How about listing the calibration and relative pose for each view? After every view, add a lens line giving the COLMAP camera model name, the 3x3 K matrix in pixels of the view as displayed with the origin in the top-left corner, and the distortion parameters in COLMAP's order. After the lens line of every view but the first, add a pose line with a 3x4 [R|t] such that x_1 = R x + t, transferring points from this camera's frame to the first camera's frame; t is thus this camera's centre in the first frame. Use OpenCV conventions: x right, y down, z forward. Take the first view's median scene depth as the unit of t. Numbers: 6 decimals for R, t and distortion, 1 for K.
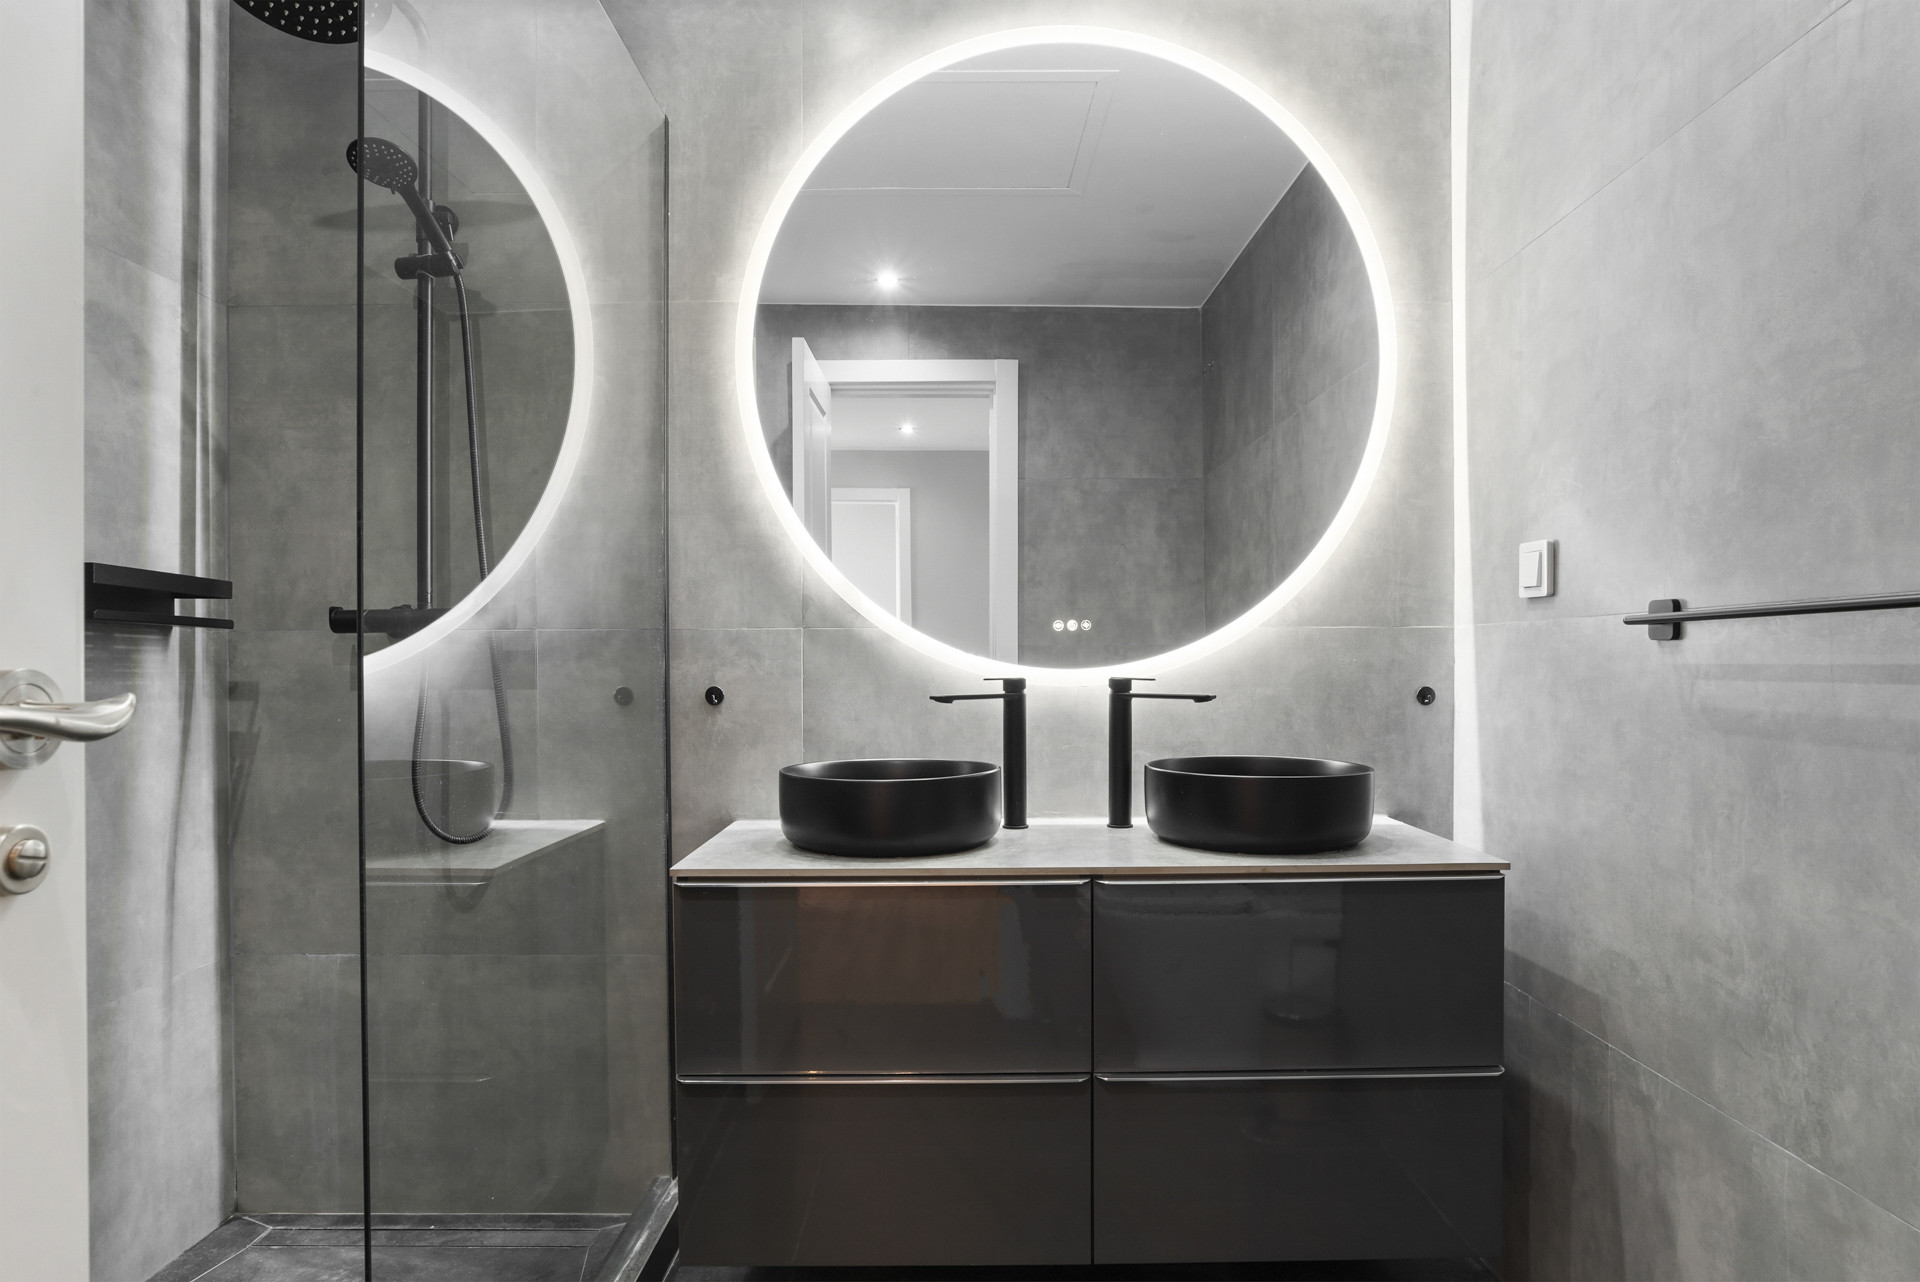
lens RADIAL K [[1070.8, 0, 969.5], [0, 1070.8, 676.4], [0, 0, 1]] dist [-0.042009, 0.016282]
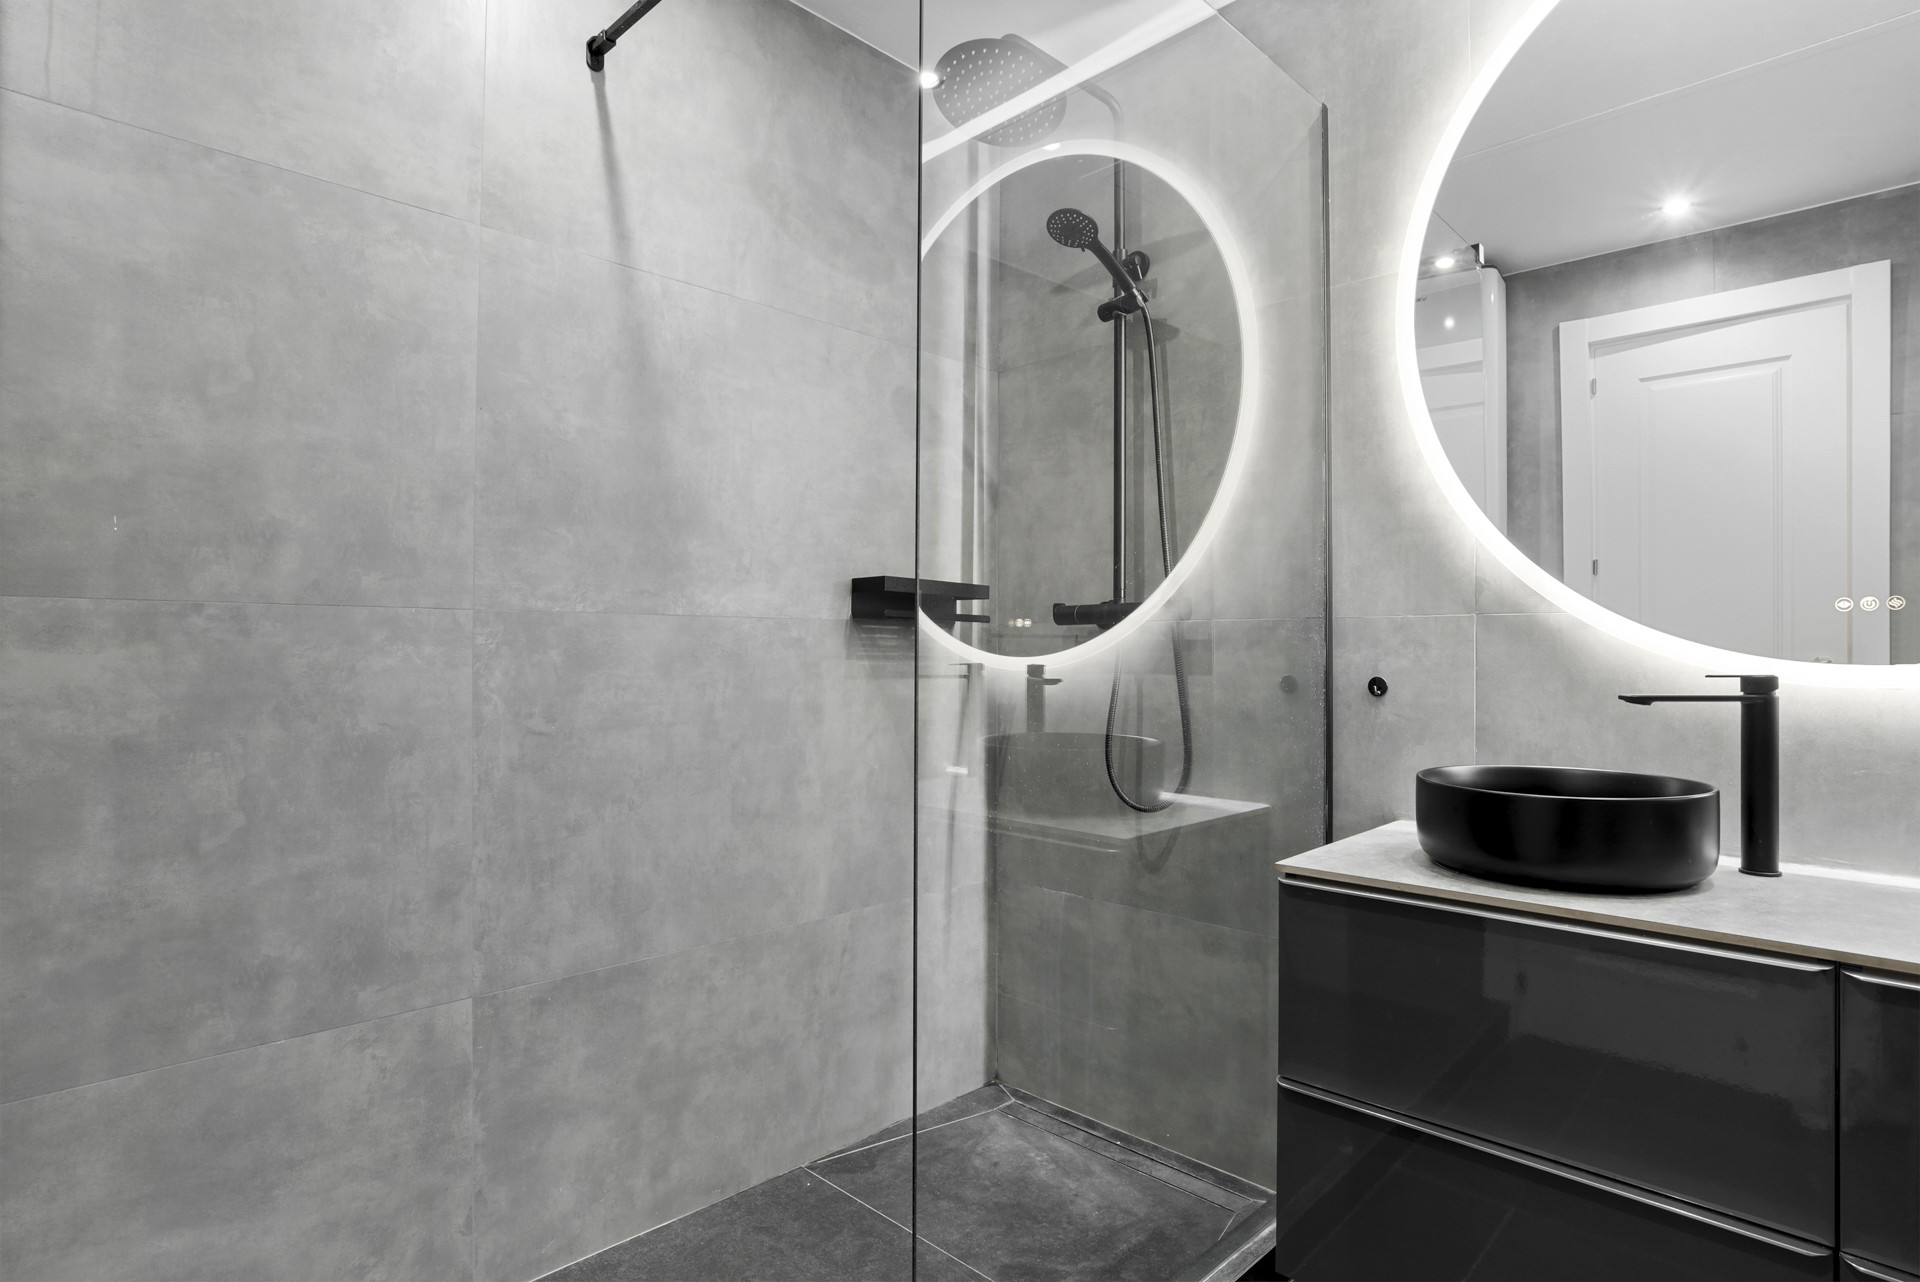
lens RADIAL K [[983.9, 0, 961.9], [0, 983.9, 645.6], [0, 0, 1]] dist [-0.048279, 0.012140]
pose [[0.719593, 0.002581, -0.694391, 0.100456], [-0.012510, 0.999879, -0.009247, -0.006082], [0.694284, 0.015341, 0.719538, 0.113718]]
